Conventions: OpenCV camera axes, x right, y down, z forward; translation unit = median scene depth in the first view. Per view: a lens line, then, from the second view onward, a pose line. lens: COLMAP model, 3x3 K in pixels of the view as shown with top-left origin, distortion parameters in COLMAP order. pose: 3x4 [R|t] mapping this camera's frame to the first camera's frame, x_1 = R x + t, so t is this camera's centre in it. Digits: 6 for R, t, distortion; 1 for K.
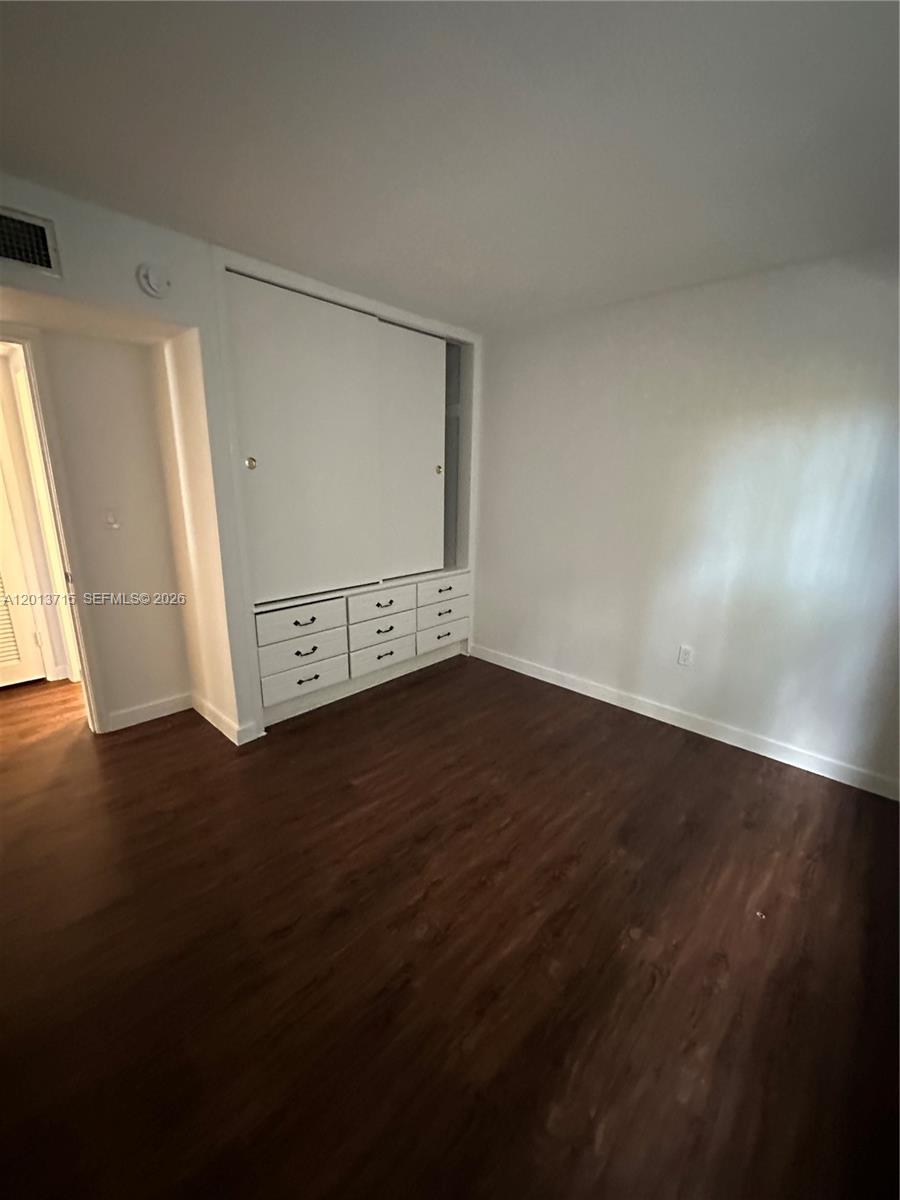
lens RADIAL K [[478.8, 0, 446.8], [0, 478.8, 600.4], [0, 0, 1]] dist [-0.003083, -0.000273]
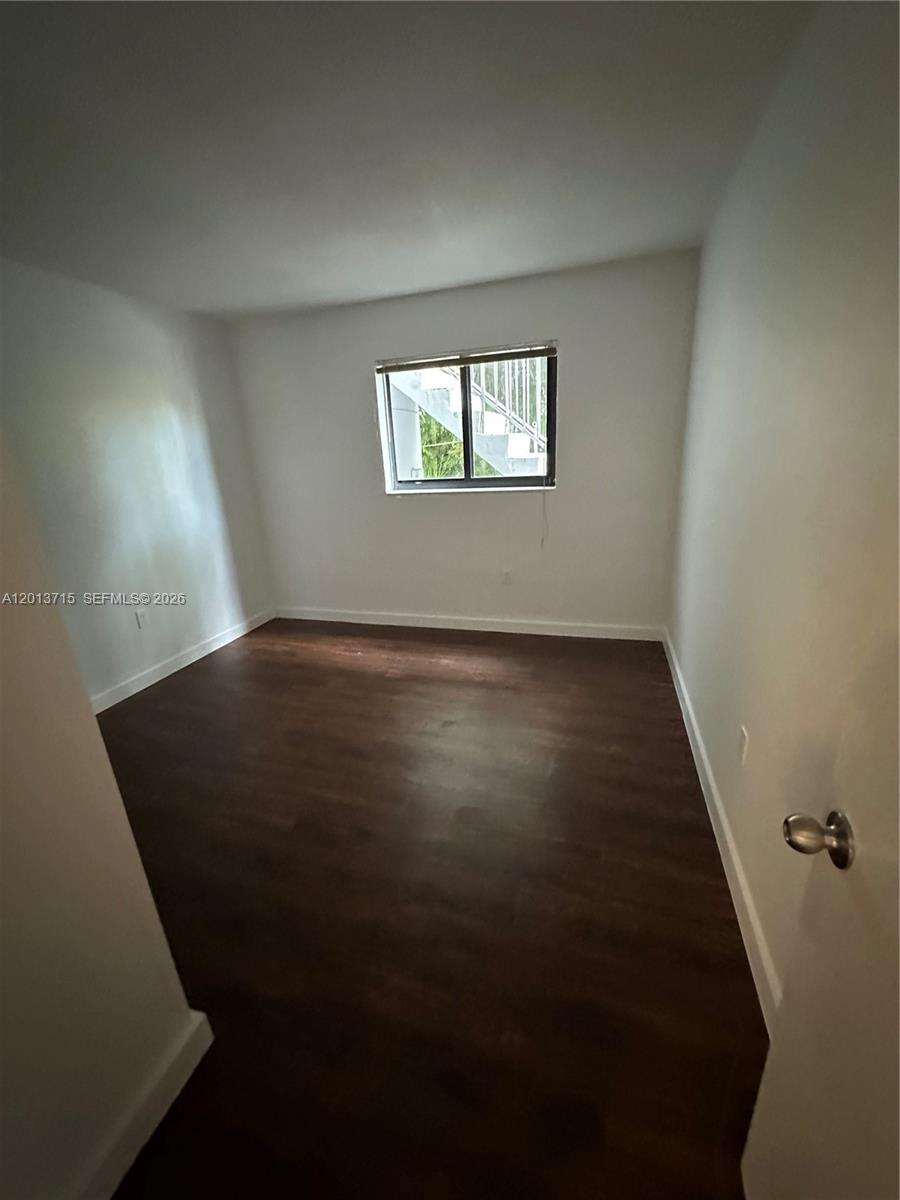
lens RADIAL K [[478.8, 0, 449.1], [0, 478.8, 594.7], [0, 0, 1]] dist [-0.003083, -0.000273]
pose [[-0.416900, -0.270696, 0.867709, -0.860718], [0.272172, 0.873647, 0.403316, -0.215377], [-0.867247, 0.404309, -0.290547, 0.773652]]
